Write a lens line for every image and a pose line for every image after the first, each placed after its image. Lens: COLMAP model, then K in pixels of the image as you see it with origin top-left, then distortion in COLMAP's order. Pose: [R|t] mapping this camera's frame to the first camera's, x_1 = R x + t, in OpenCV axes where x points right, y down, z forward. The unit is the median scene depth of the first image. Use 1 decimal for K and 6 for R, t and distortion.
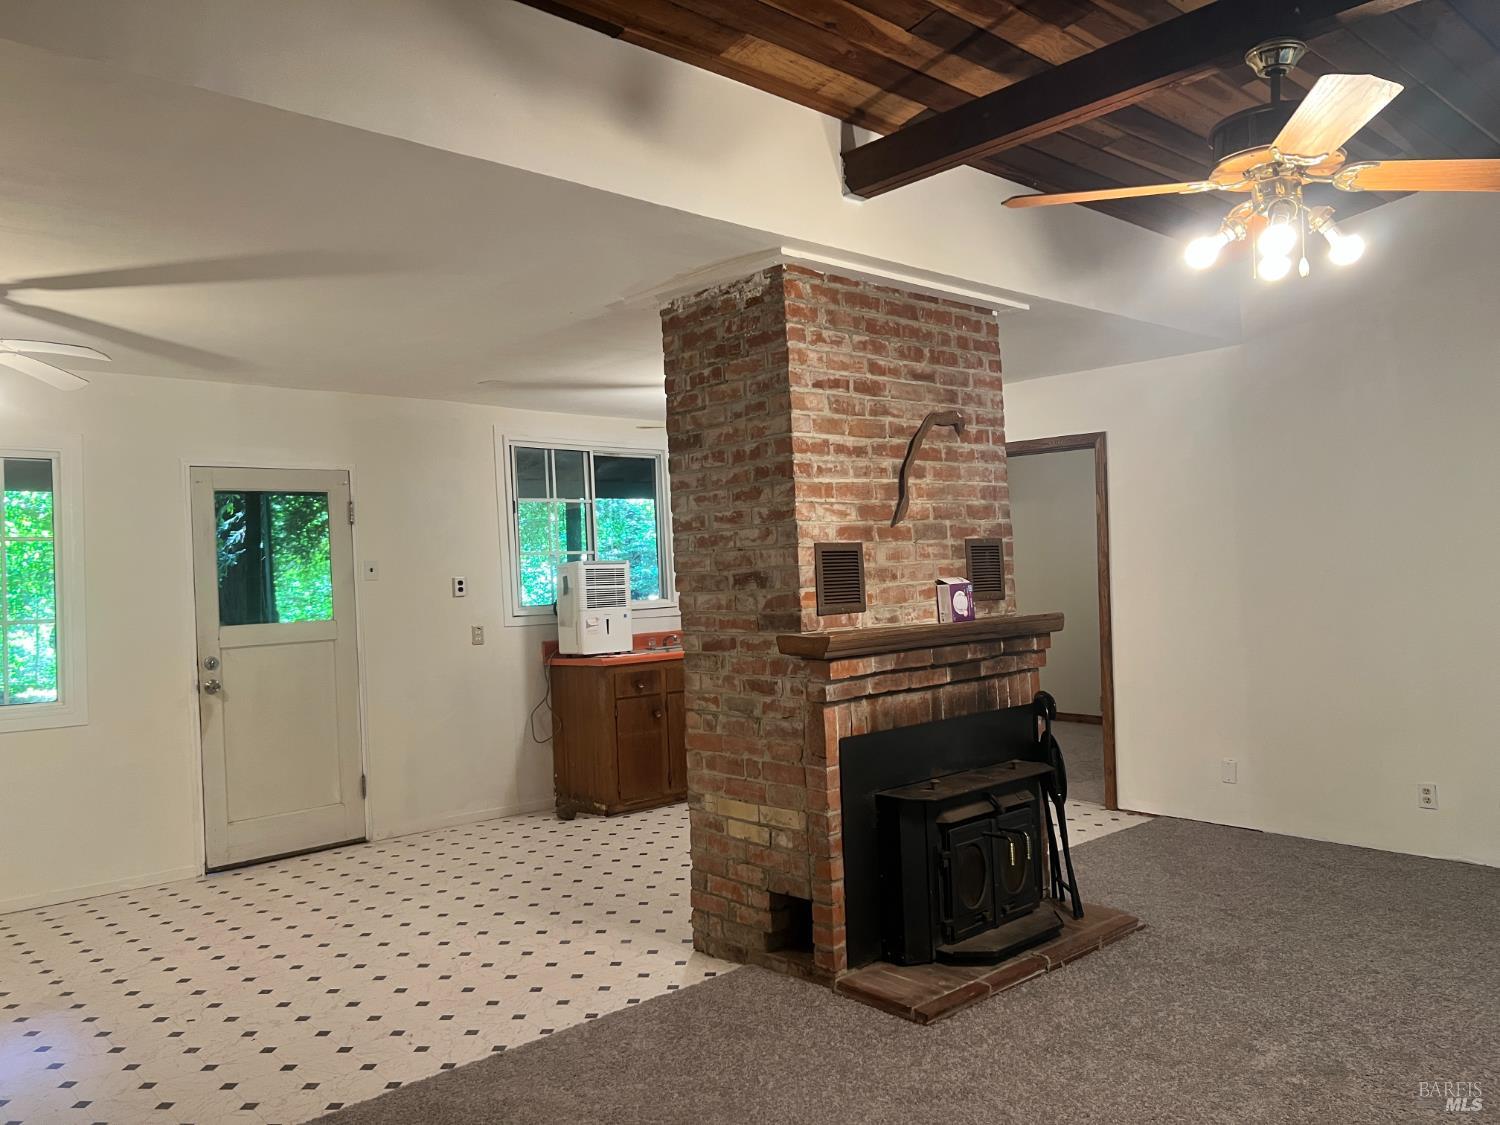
lens RADIAL K [[1143.6, 0, 747.2], [0, 1143.6, 566.5], [0, 0, 1]] dist [0.106223, -0.004605]
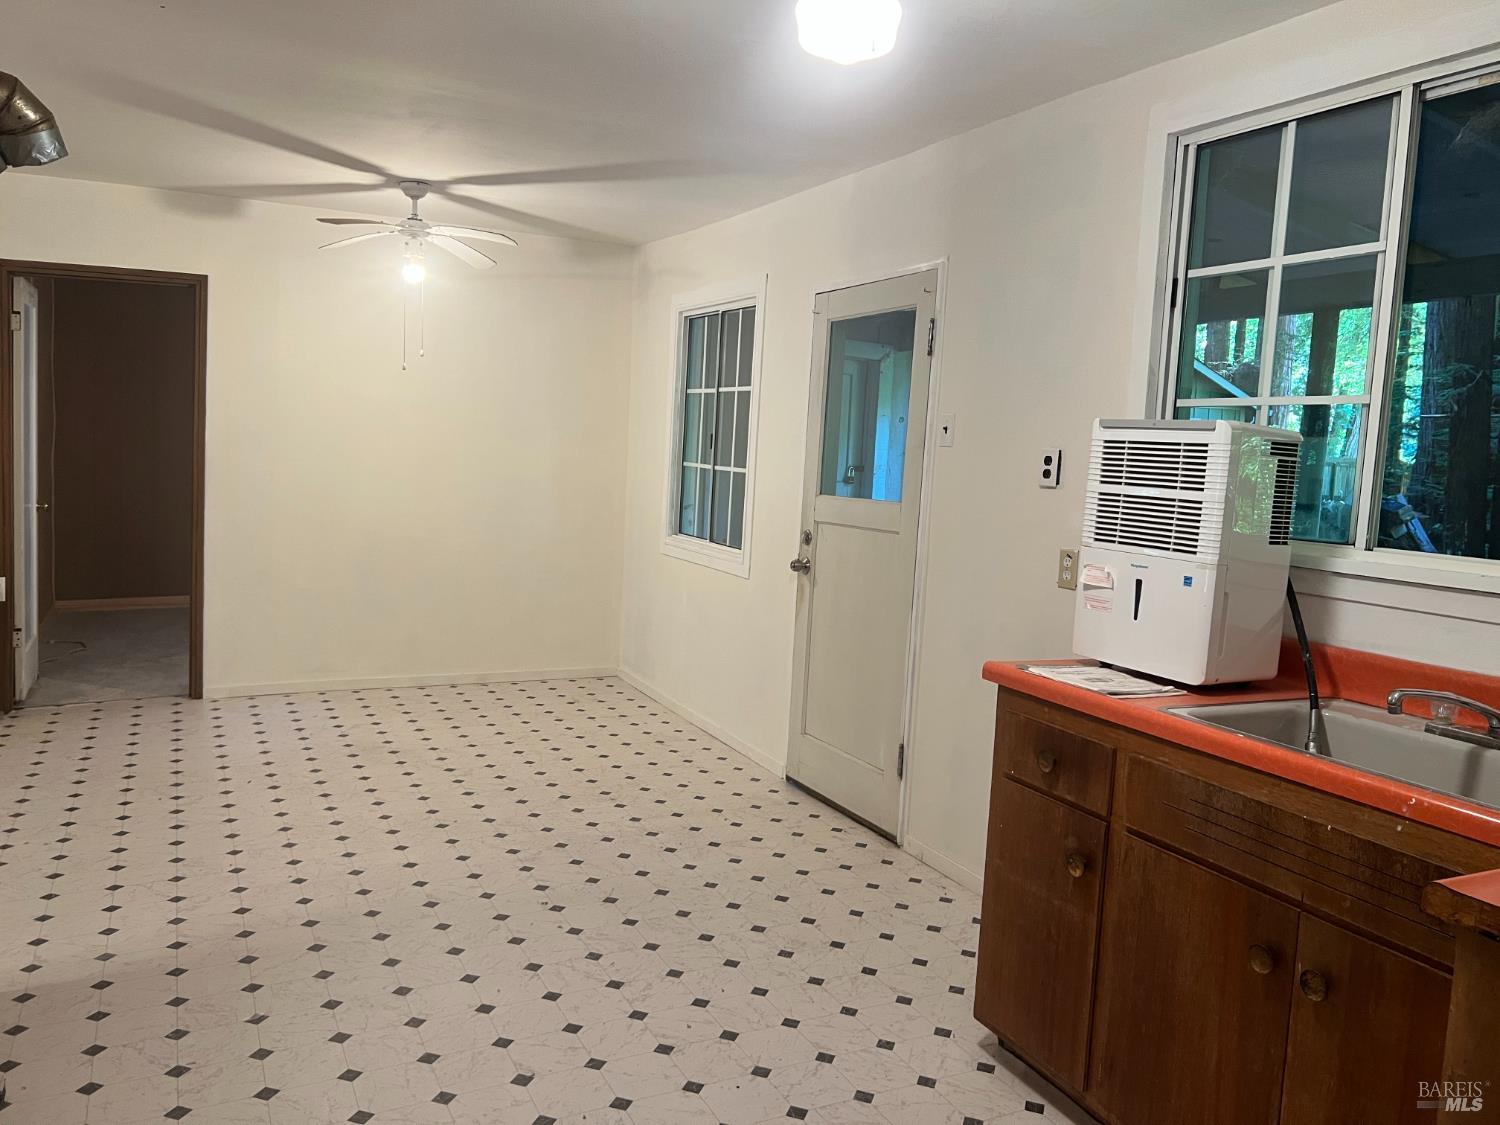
lens RADIAL K [[1143.4, 0, 750.0], [0, 1143.4, 562.5], [0, 0, 1]] dist [0.006971, 0.000871]
pose [[-0.271440, 0.125525, -0.954235, 0.439720], [-0.025549, 0.990169, 0.137520, -0.011738], [0.962116, 0.061708, -0.265564, 1.638178]]
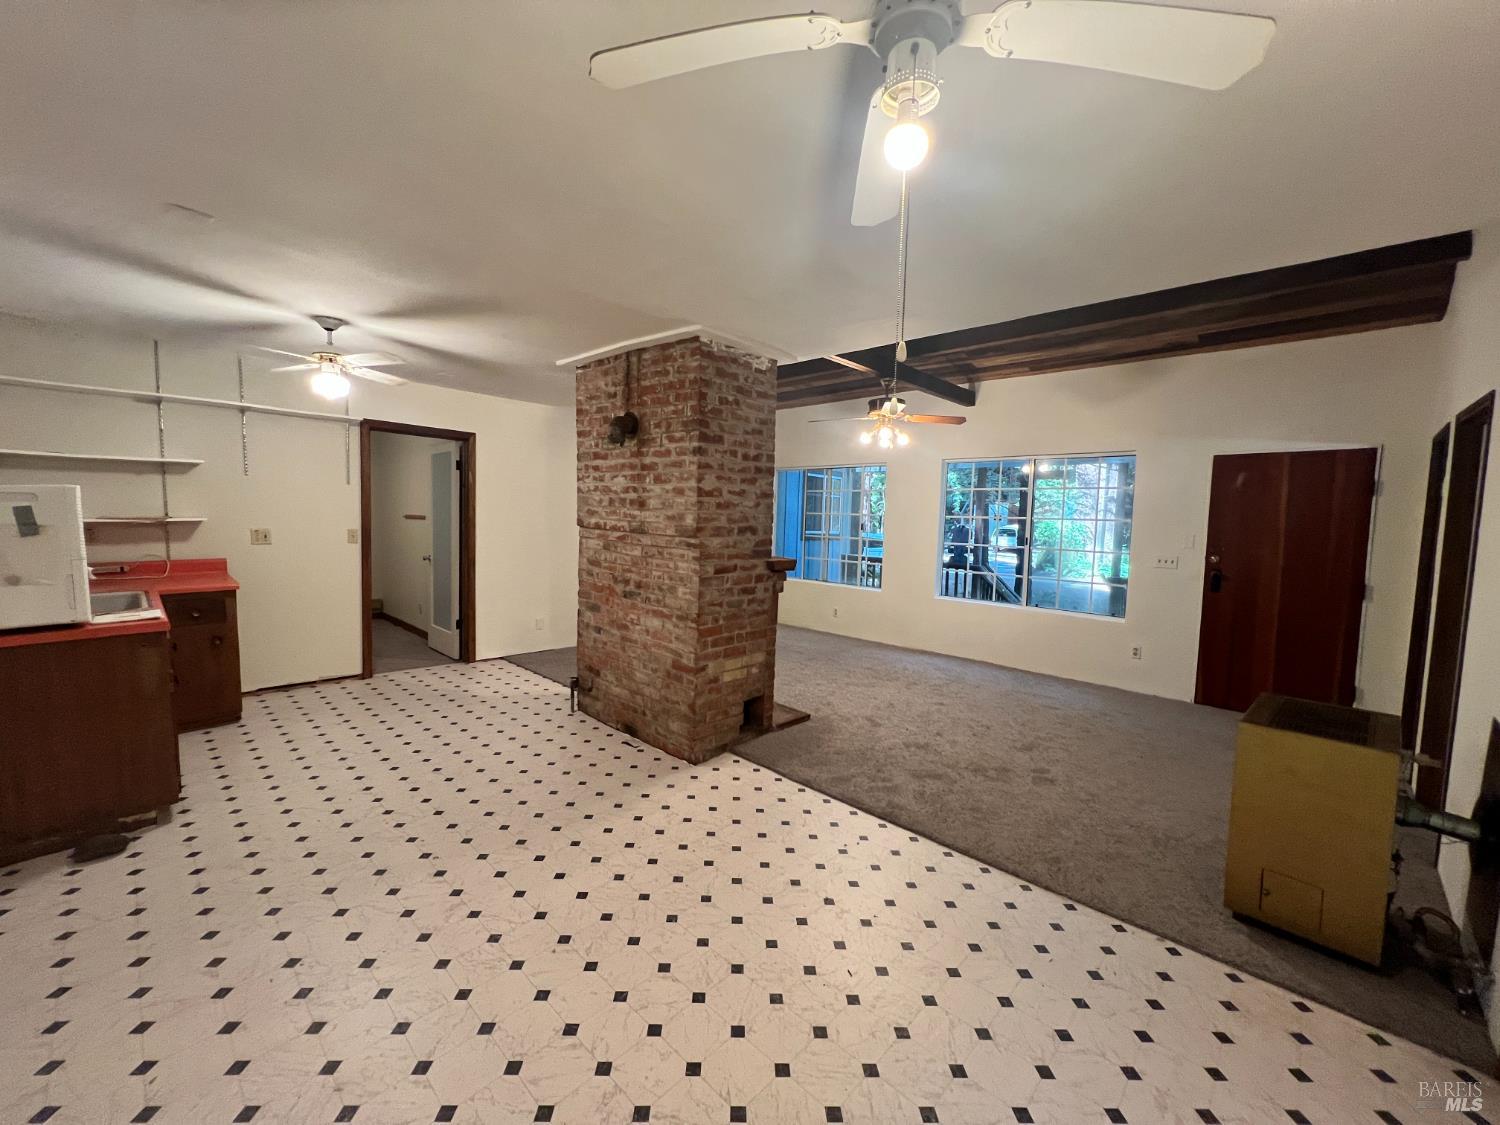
lens RADIAL K [[592.9, 0, 741.7], [0, 592.9, 557.1], [0, 0, 1]] dist [-0.002515, -0.000448]
pose [[-0.067591, -0.049060, 0.996506, -0.868502], [-0.037132, 0.998222, 0.046626, 0.010510], [-0.997022, -0.033851, -0.069293, 1.039538]]
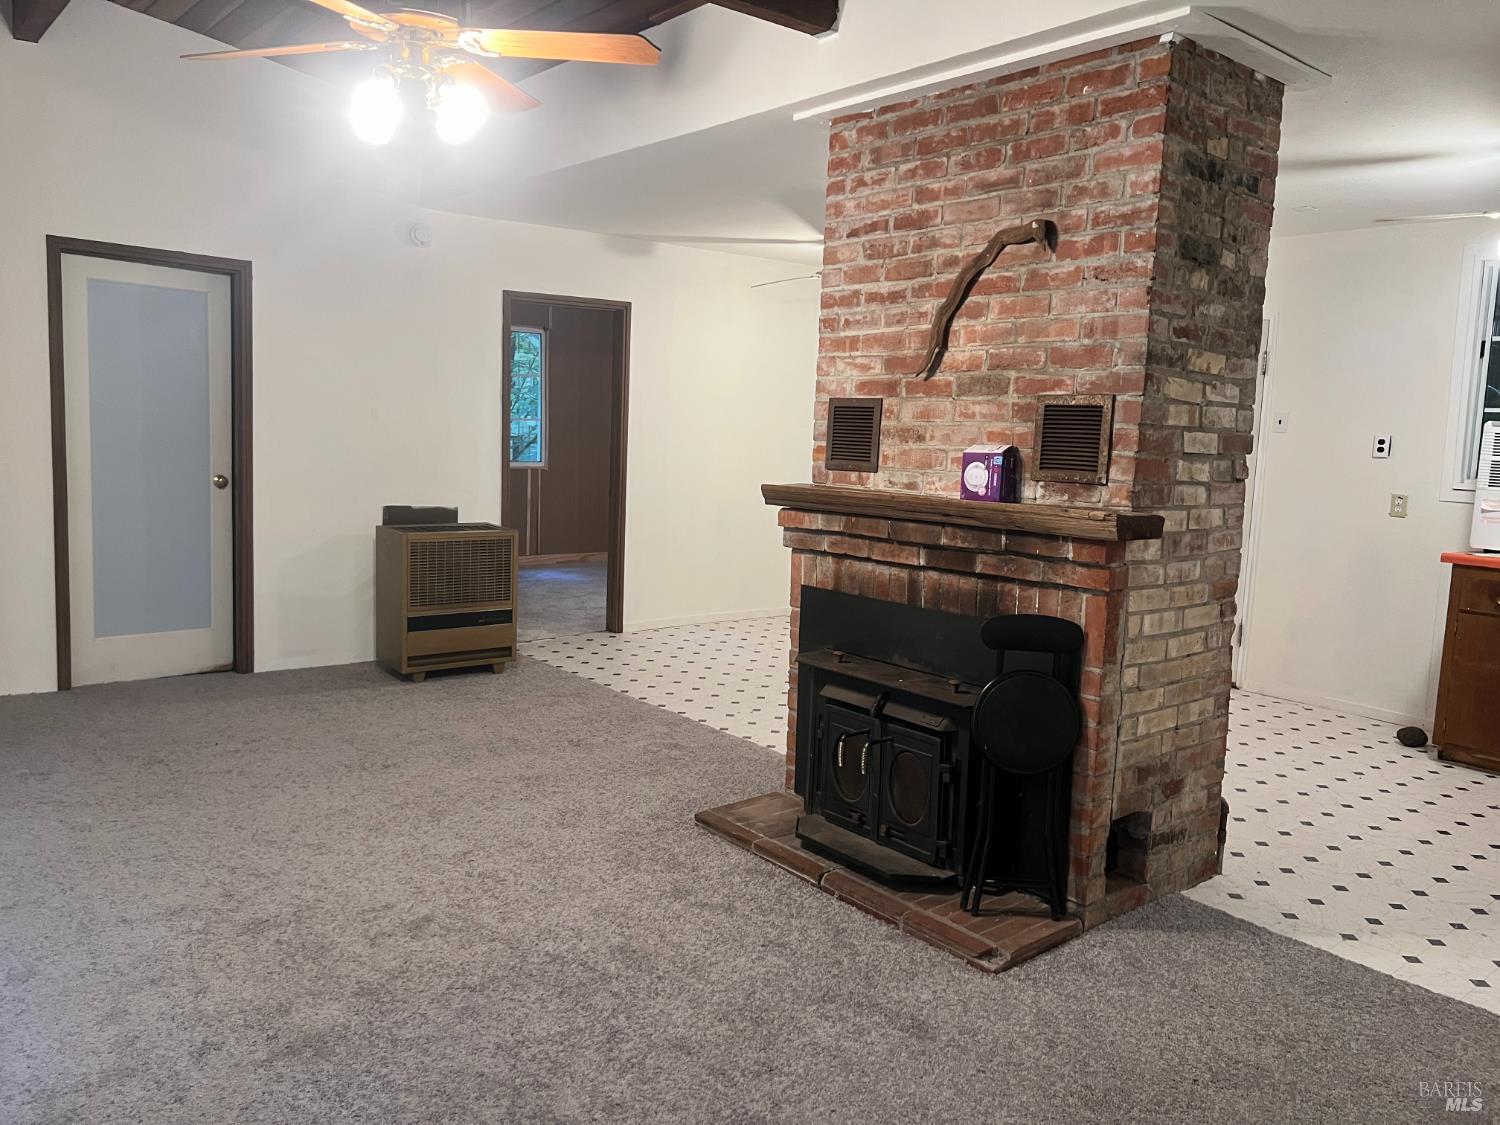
lens RADIAL K [[1124.6, 0, 750.0], [0, 1124.6, 562.5], [0, 0, 1]] dist [0.051899, -0.059919]
pose [[-0.046064, 0.156709, -0.986570, 1.013949], [-0.026433, 0.987081, 0.158025, -0.030222], [0.998589, 0.033357, -0.041327, 0.918506]]
